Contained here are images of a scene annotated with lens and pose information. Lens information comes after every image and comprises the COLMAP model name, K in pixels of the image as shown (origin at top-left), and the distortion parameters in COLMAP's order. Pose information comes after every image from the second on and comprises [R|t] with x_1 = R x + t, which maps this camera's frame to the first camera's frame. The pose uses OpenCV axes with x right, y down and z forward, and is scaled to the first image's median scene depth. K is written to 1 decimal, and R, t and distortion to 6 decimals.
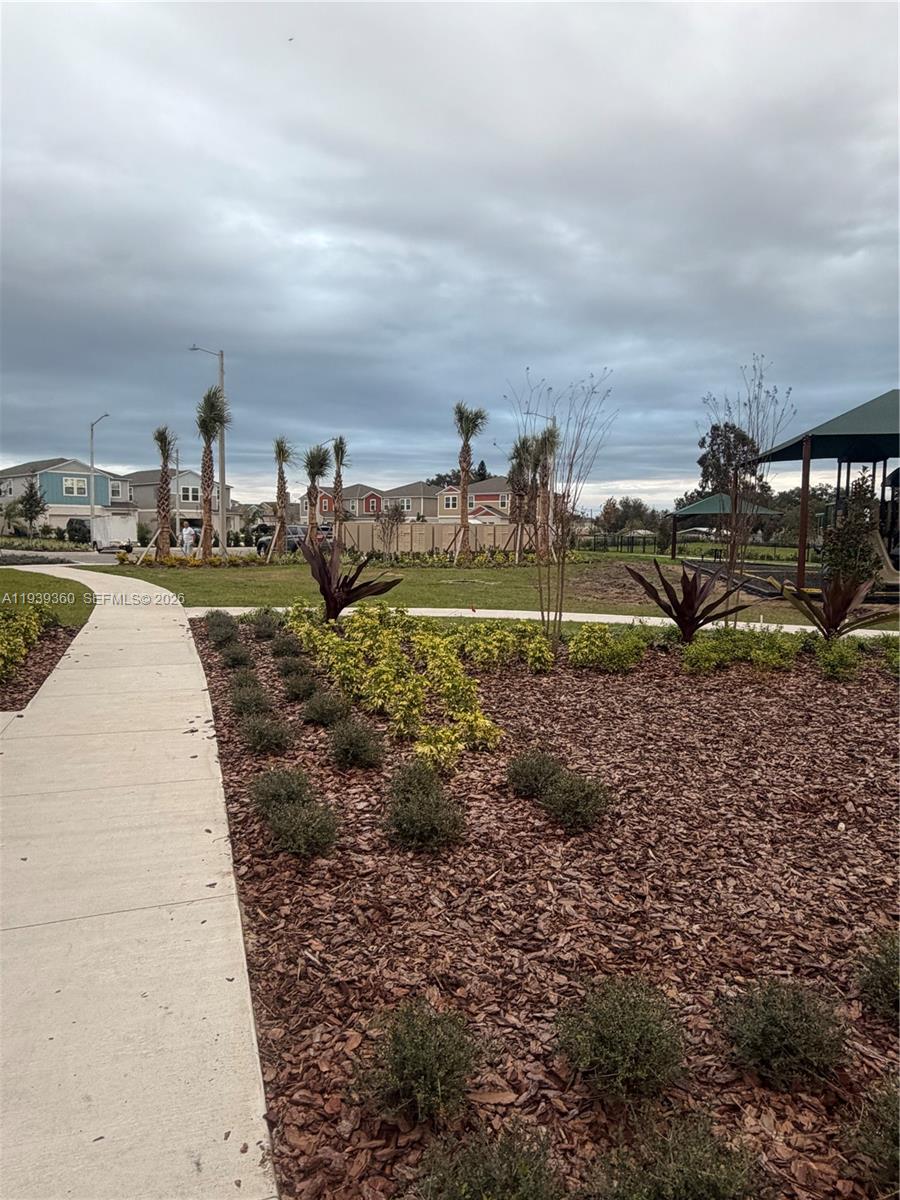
lens RADIAL K [[772.8, 0, 443.2], [0, 772.8, 602.6], [0, 0, 1]] dist [0.003888, -0.001312]
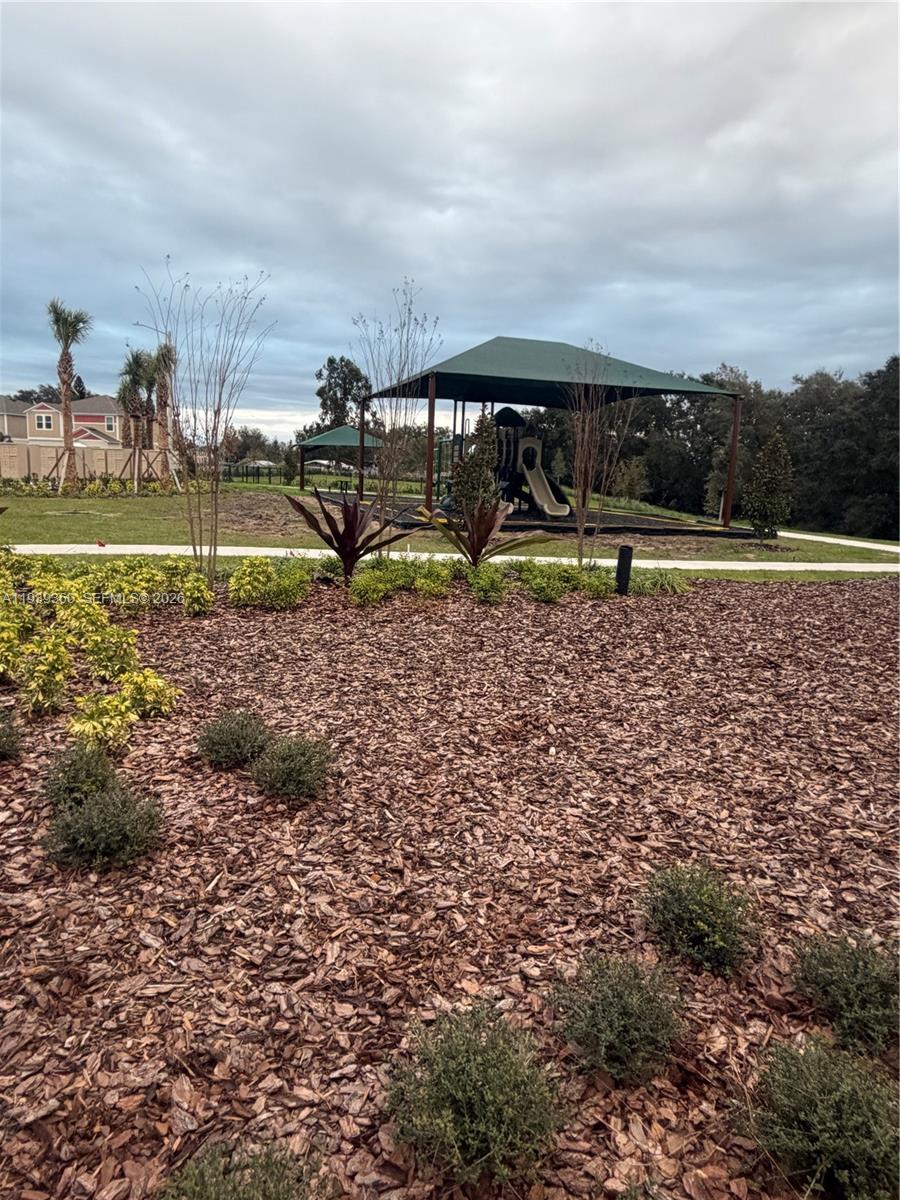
lens RADIAL K [[772.8, 0, 443.3], [0, 772.8, 592.5], [0, 0, 1]] dist [0.003888, -0.001312]
pose [[0.884601, -0.050371, 0.463620, -0.059459], [0.016050, 0.996849, 0.077682, 0.002338], [-0.466072, -0.061277, 0.882622, 0.164078]]
